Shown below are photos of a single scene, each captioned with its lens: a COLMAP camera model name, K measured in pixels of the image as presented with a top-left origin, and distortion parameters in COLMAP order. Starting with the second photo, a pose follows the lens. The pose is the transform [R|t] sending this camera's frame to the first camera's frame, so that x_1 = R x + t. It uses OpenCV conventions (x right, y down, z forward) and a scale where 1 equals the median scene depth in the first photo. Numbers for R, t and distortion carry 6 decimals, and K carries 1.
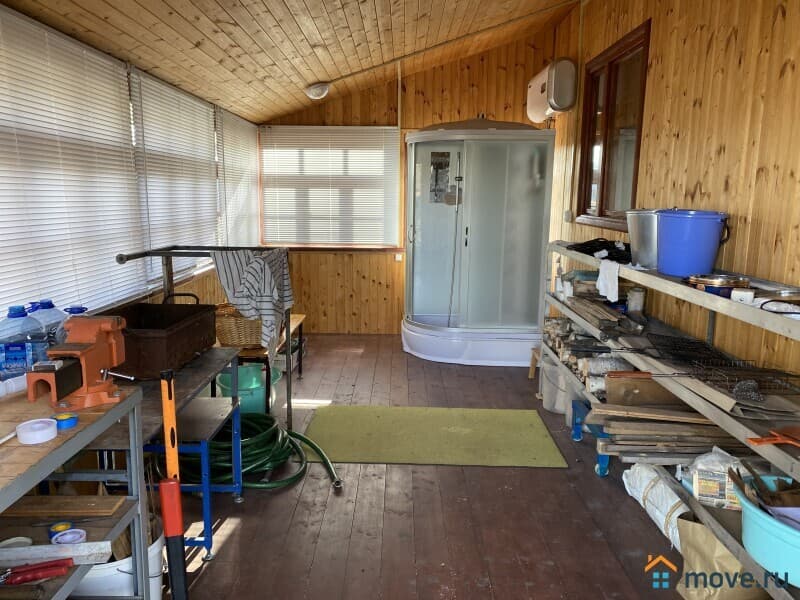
lens RADIAL K [[600.3, 0, 398.6], [0, 600.3, 300.3], [0, 0, 1]] dist [0.012668, -0.005092]
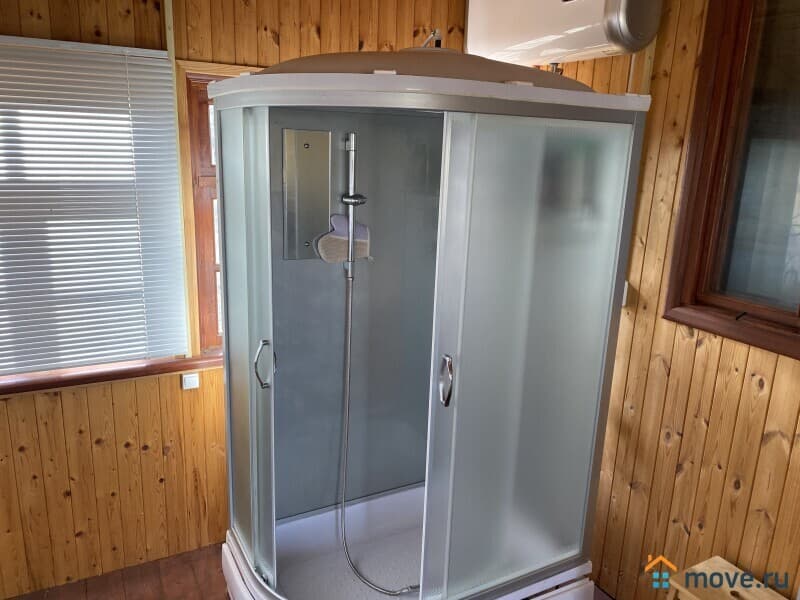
lens RADIAL K [[600.3, 0, 402.7], [0, 600.3, 297.3], [0, 0, 1]] dist [0.012668, -0.005092]
pose [[0.894333, -0.080296, 0.440138, -0.047679], [0.046956, 0.995176, 0.086141, -0.159699], [-0.444931, -0.056371, 0.893789, 0.583009]]
